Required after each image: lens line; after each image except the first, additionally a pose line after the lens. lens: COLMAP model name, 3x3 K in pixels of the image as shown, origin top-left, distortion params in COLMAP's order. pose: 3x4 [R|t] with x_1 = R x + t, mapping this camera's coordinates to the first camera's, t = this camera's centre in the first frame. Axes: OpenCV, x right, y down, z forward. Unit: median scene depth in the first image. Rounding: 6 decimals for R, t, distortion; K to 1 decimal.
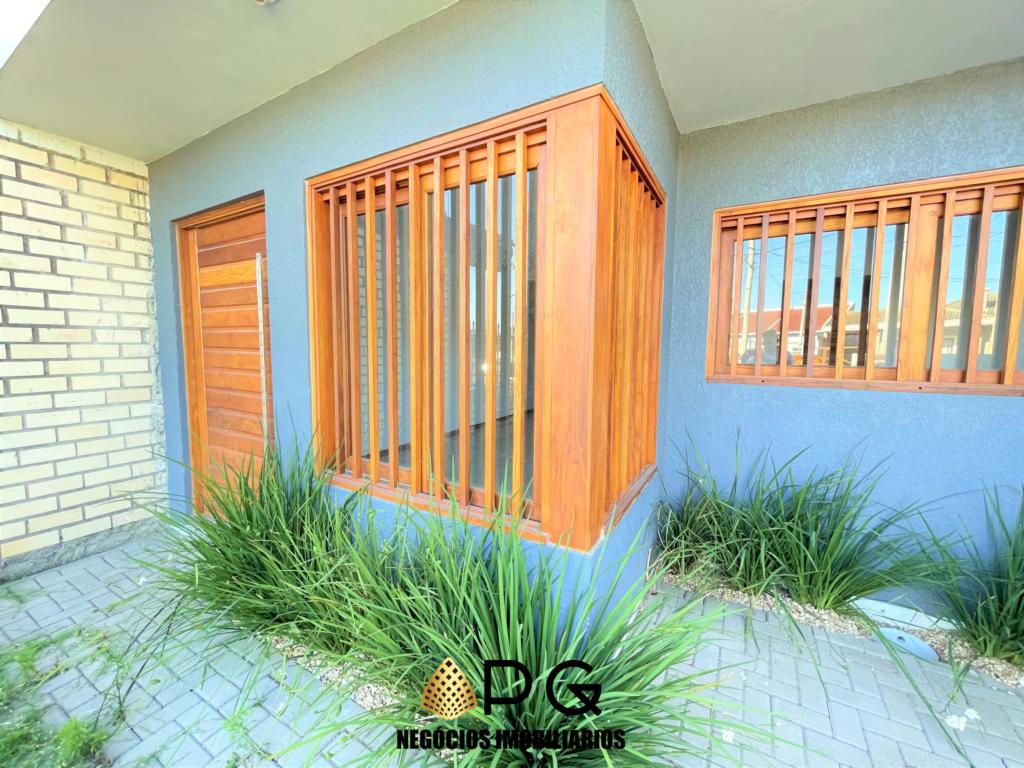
lens RADIAL K [[412.9, 0, 513.7], [0, 412.9, 381.5], [0, 0, 1]] dist [-0.011157, 0.003404]
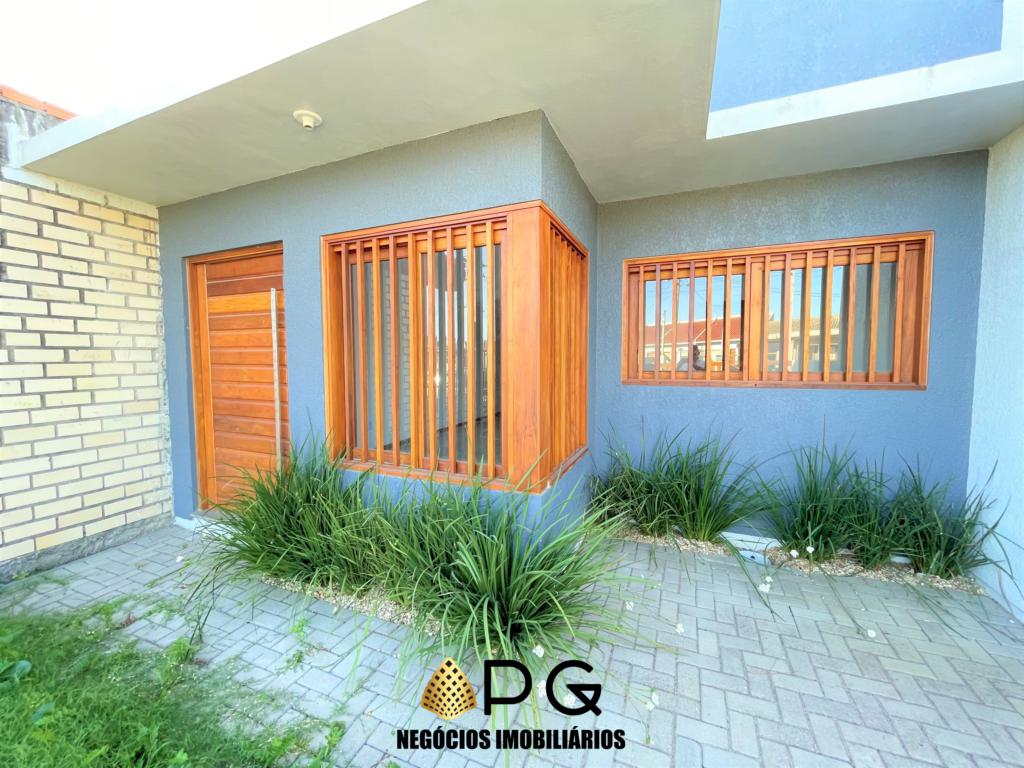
lens RADIAL K [[412.9, 0, 512.4], [0, 412.9, 382.1], [0, 0, 1]] dist [-0.011157, 0.003404]
pose [[0.992007, -0.019895, 0.124603, -0.061720], [0.022933, 0.999472, -0.023000, 0.017234], [-0.124080, 0.025674, 0.991940, -0.314214]]
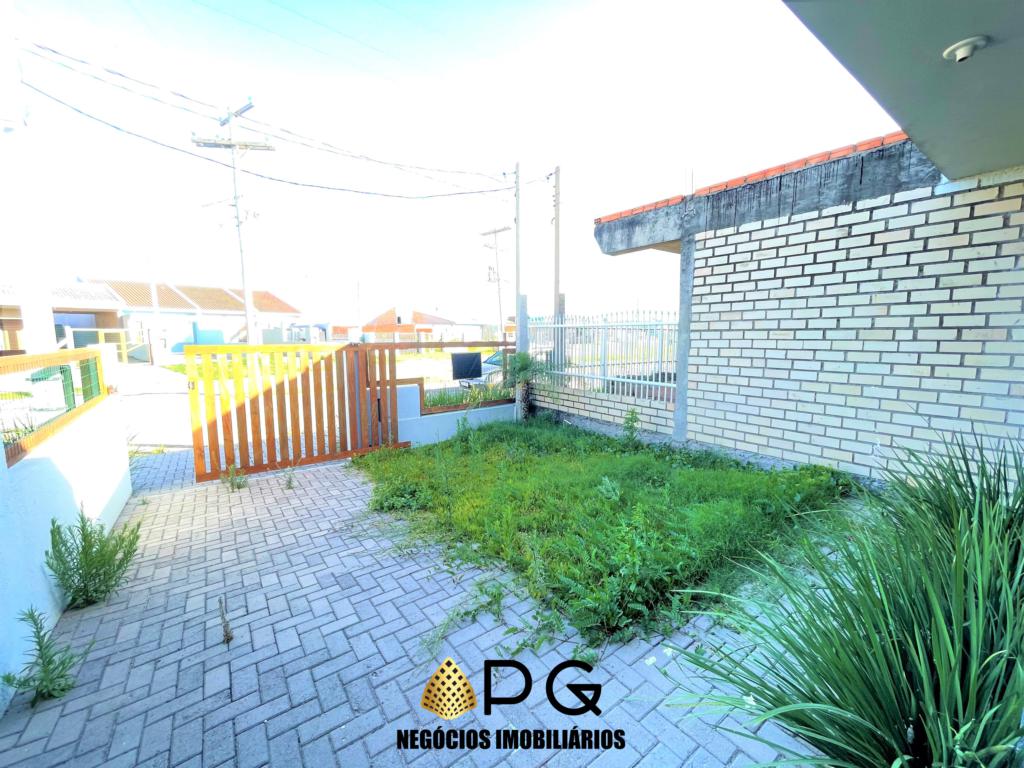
lens RADIAL K [[412.9, 0, 514.8], [0, 412.9, 386.1], [0, 0, 1]] dist [-0.011157, 0.003404]
pose [[-0.402500, 0.105824, -0.909282, 0.652548], [-0.072109, 0.986544, 0.146735, -0.040853], [0.912575, 0.124629, -0.389454, 0.227054]]
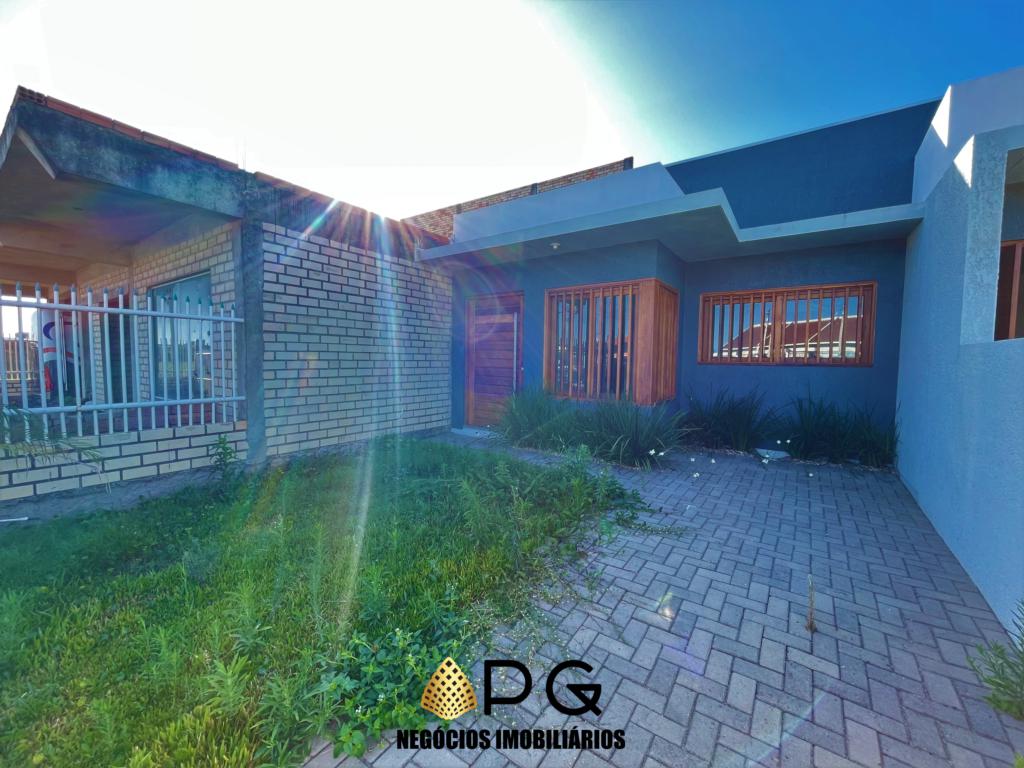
lens RADIAL K [[412.9, 0, 512.0], [0, 412.9, 386.5], [0, 0, 1]] dist [-0.011157, 0.003404]
pose [[0.995395, 0.009938, -0.095340, -0.388606], [-0.011487, 0.999811, -0.015715, 0.186351], [0.095166, 0.016737, 0.995321, -1.528702]]
